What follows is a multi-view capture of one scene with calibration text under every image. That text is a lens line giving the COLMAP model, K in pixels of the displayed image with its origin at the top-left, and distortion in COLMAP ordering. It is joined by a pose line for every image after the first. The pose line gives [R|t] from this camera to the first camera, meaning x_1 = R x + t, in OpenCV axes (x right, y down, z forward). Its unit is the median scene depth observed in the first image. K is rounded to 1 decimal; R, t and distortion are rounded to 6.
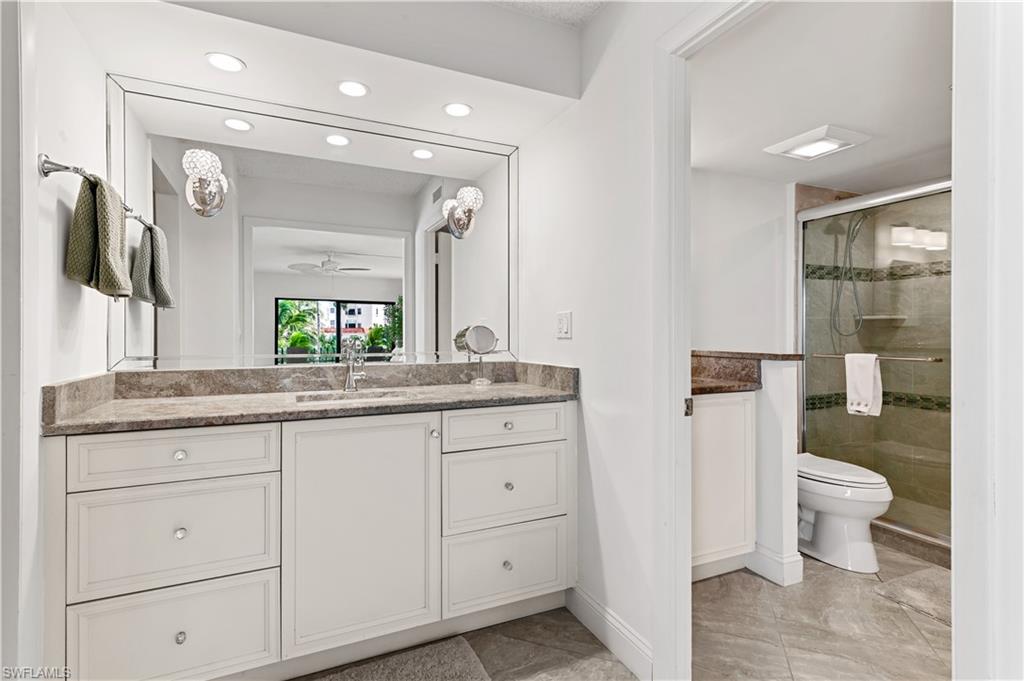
lens RADIAL K [[494.2, 0, 508.2], [0, 494.2, 333.0], [0, 0, 1]] dist [0.015295, -0.000224]
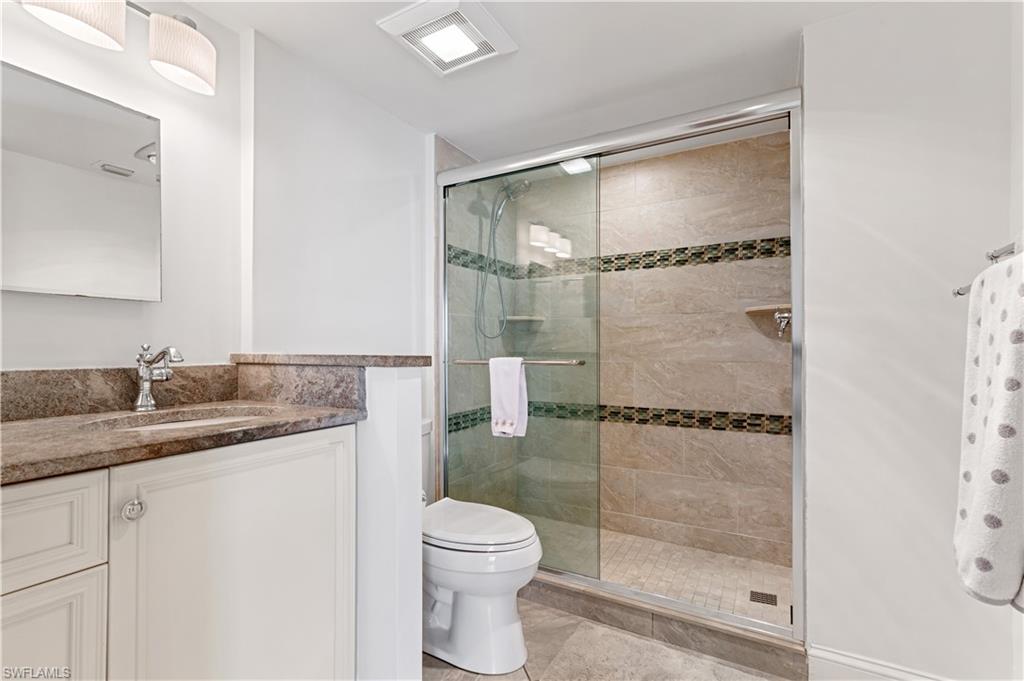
lens RADIAL K [[471.0, 0, 492.3], [0, 471.0, 317.3], [0, 0, 1]] dist [0.000398, -0.000171]
pose [[0.828305, 0.034872, 0.559191, 0.243902], [0.003944, 0.997674, -0.068058, 0.025757], [-0.560264, 0.058579, 0.826240, 0.352347]]
